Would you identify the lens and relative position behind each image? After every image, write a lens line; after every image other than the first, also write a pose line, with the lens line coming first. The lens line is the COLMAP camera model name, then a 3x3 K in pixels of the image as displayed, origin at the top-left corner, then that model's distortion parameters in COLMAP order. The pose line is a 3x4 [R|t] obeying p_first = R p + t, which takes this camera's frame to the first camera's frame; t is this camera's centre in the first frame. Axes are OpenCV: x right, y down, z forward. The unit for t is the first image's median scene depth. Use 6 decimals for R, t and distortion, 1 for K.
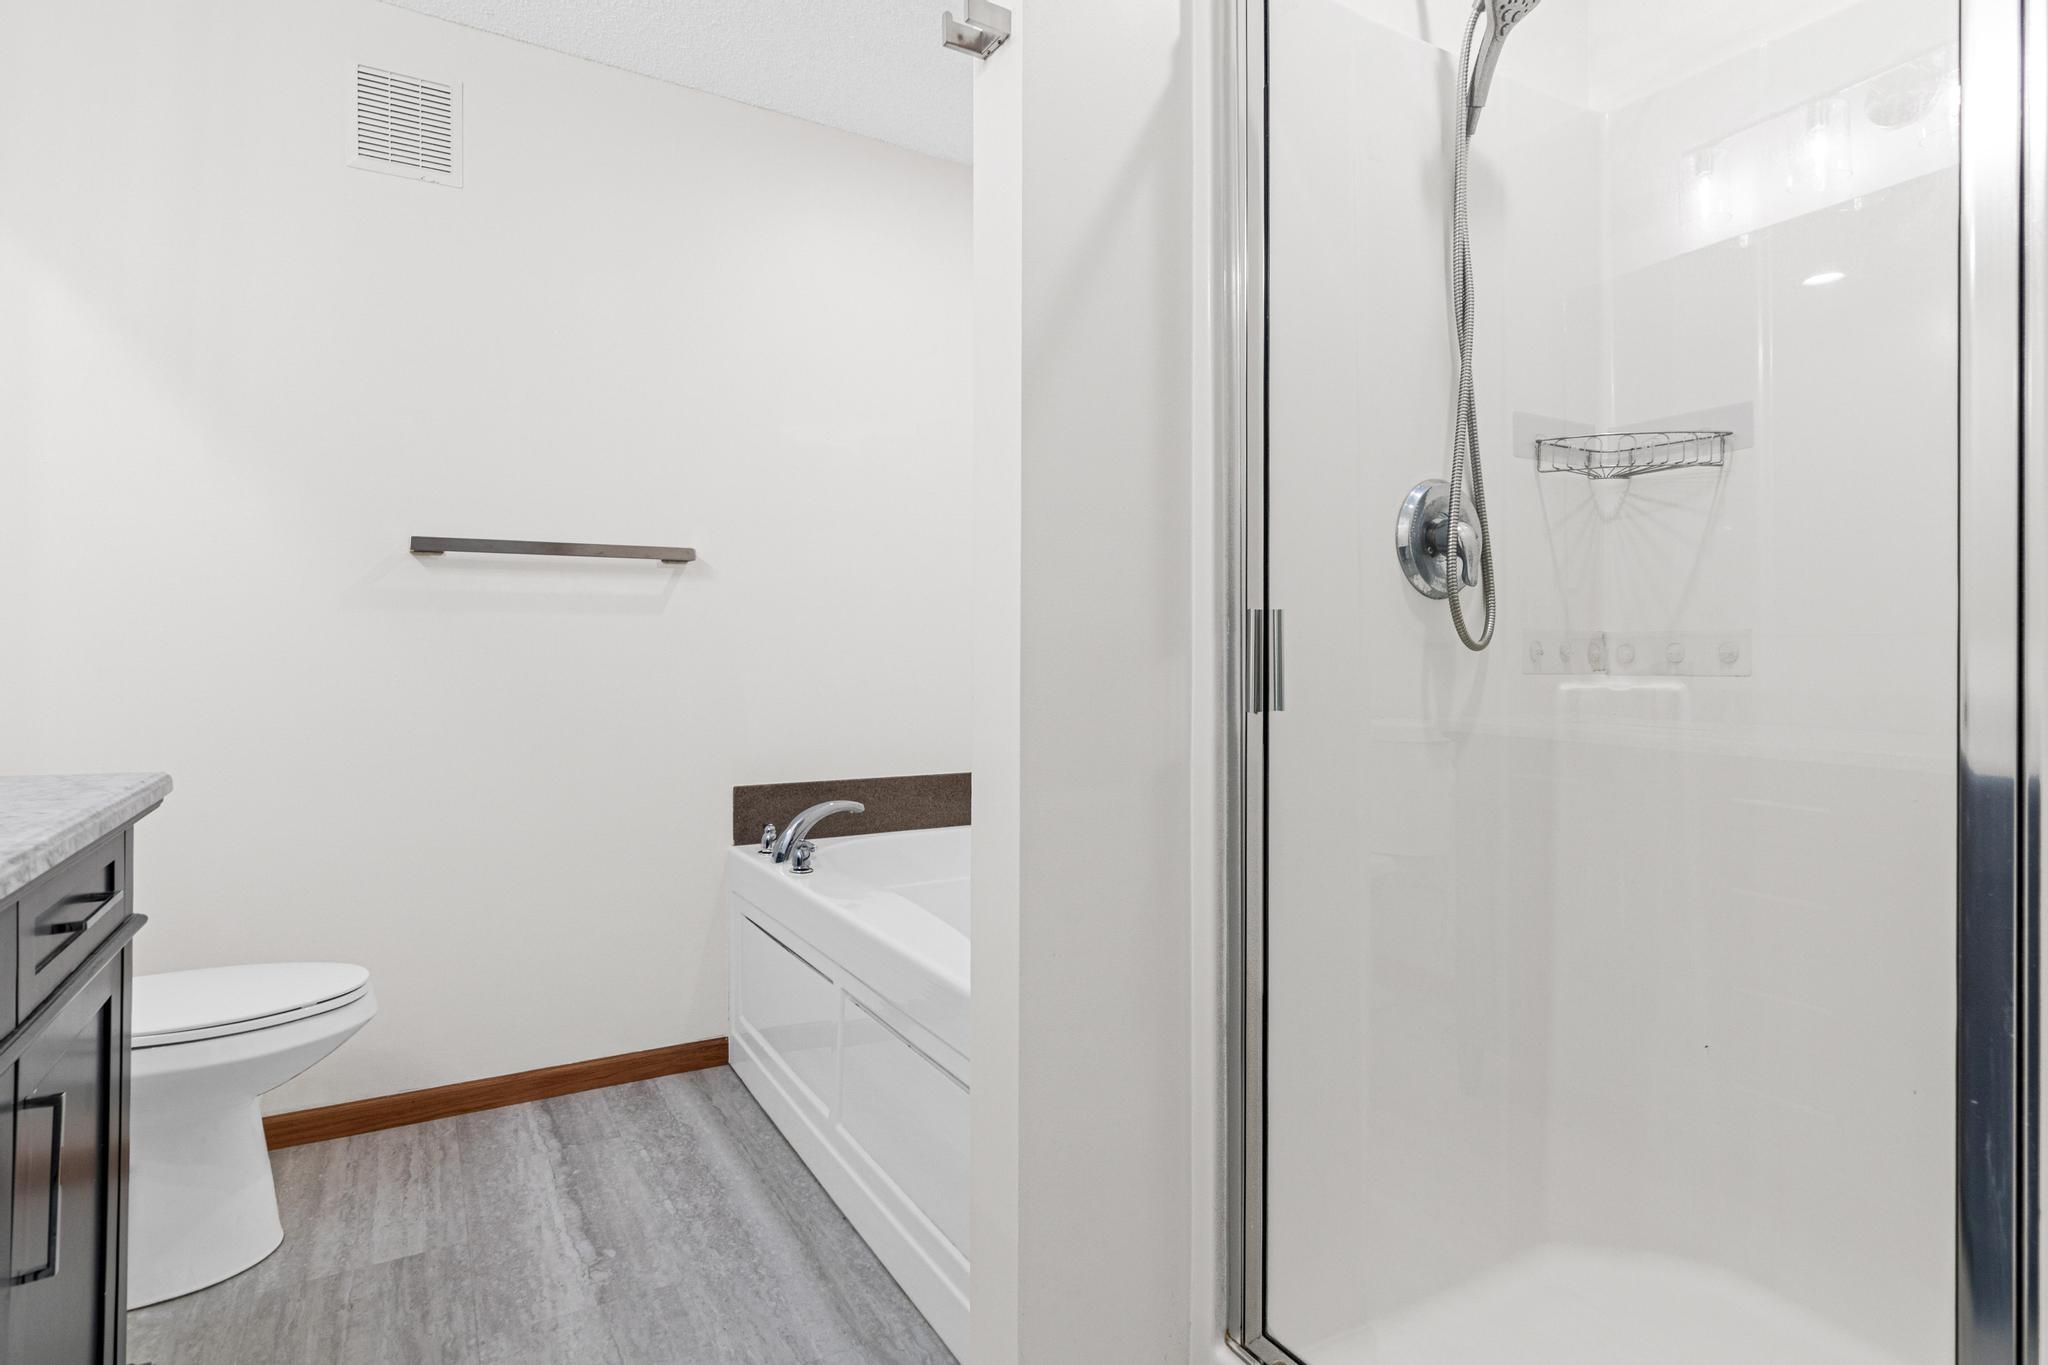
lens RADIAL K [[1061.6, 0, 1025.4], [0, 1061.6, 643.3], [0, 0, 1]] dist [0.002494, 0.002849]
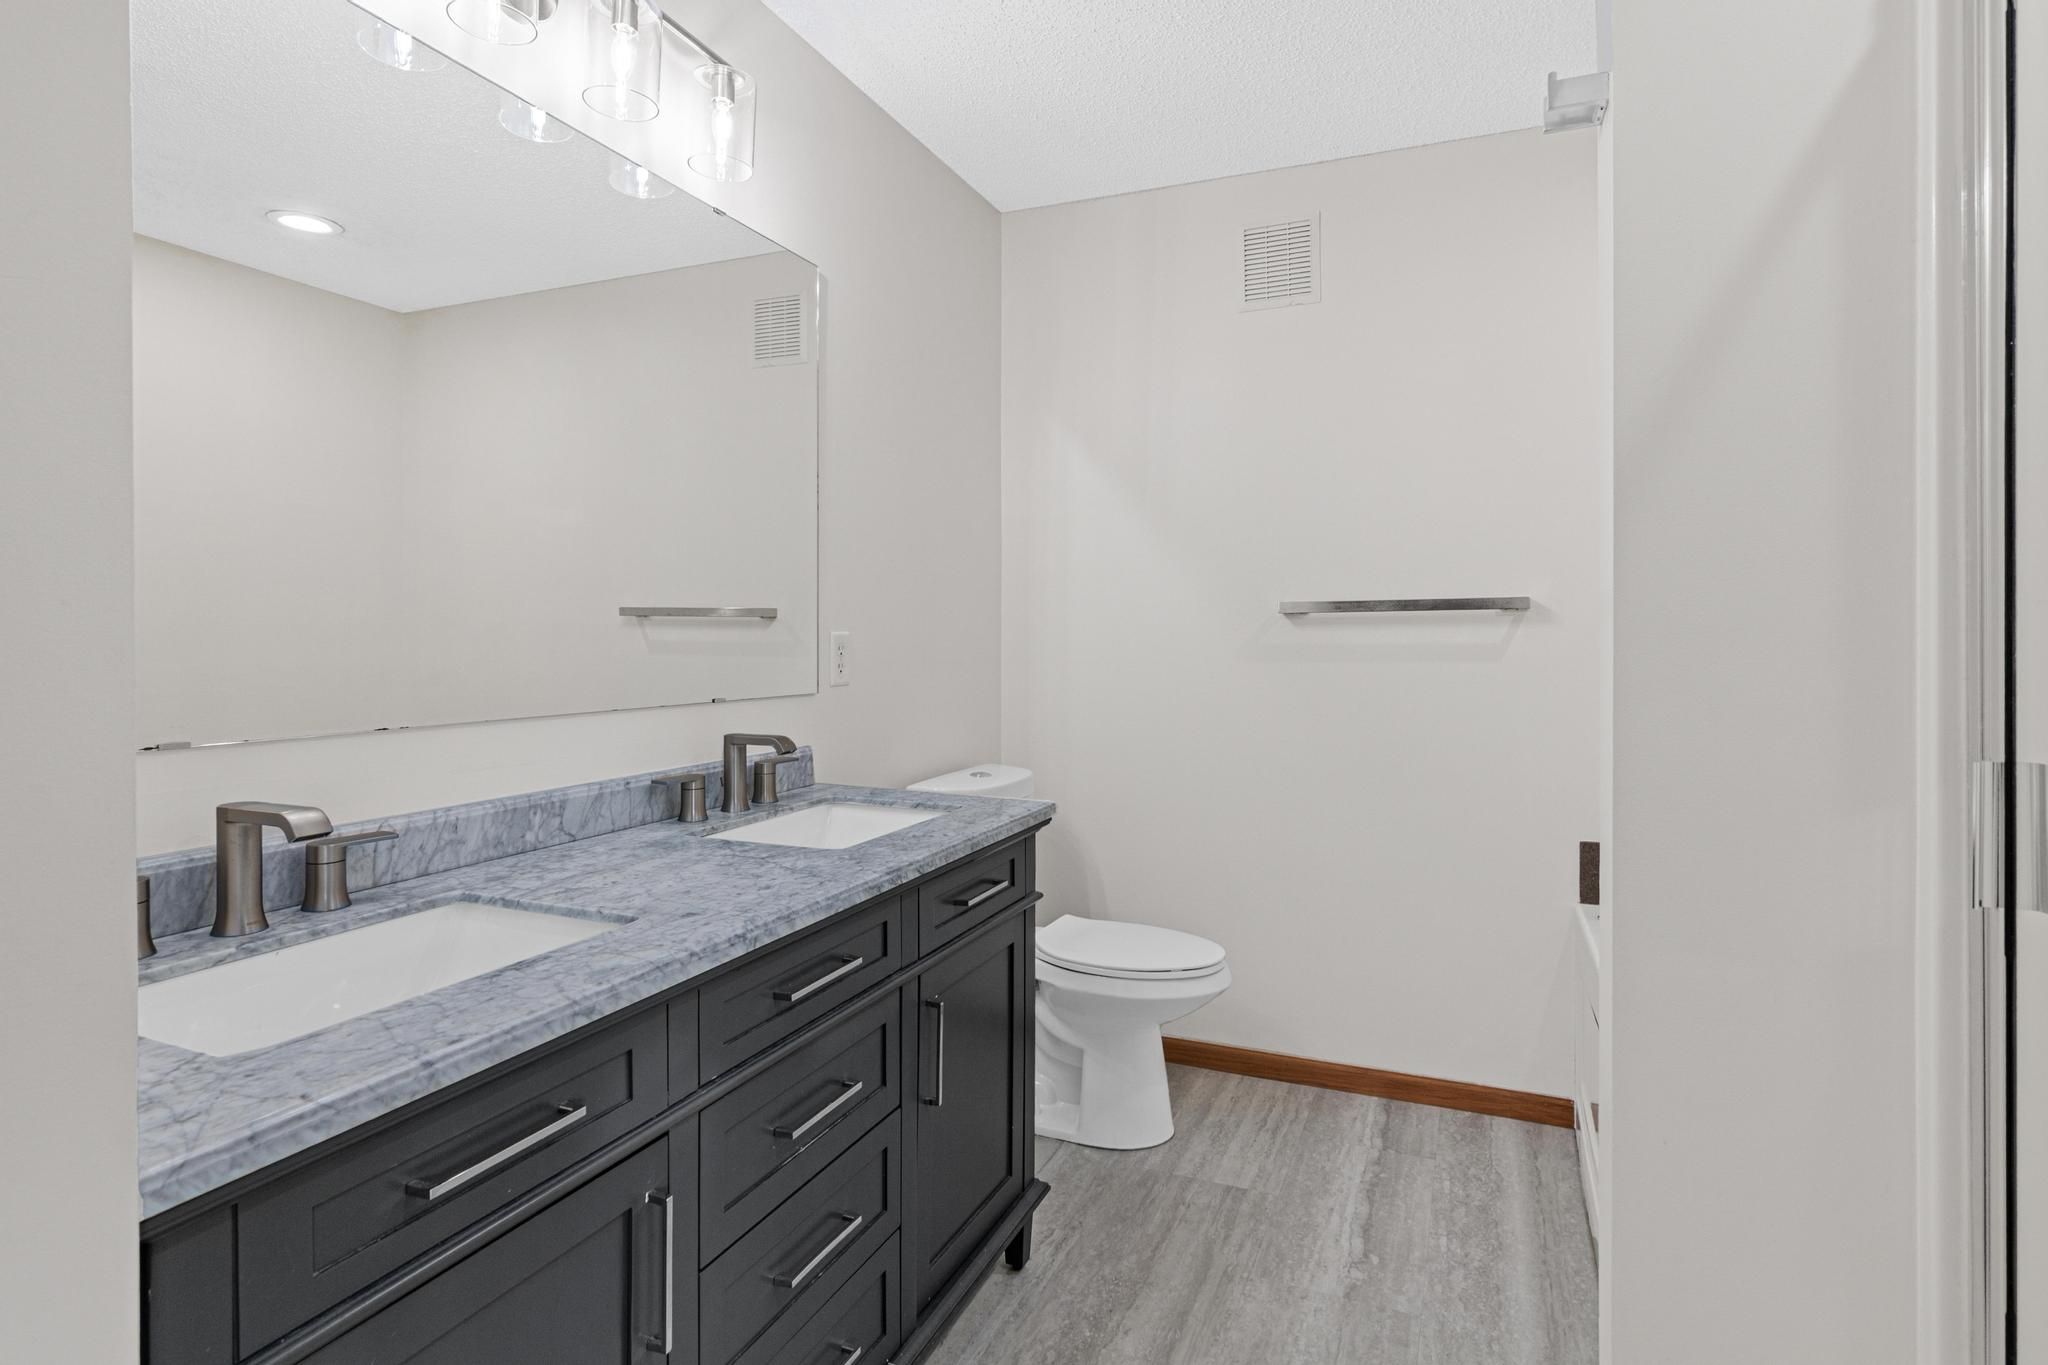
lens RADIAL K [[1056.5, 0, 1028.8], [0, 1056.5, 625.0], [0, 0, 1]] dist [0.000306, 0.000724]
pose [[0.599691, -0.011732, -0.800146, 0.275825], [0.013215, 0.999901, -0.004756, -0.088959], [0.800123, -0.007721, 0.599787, 0.045346]]
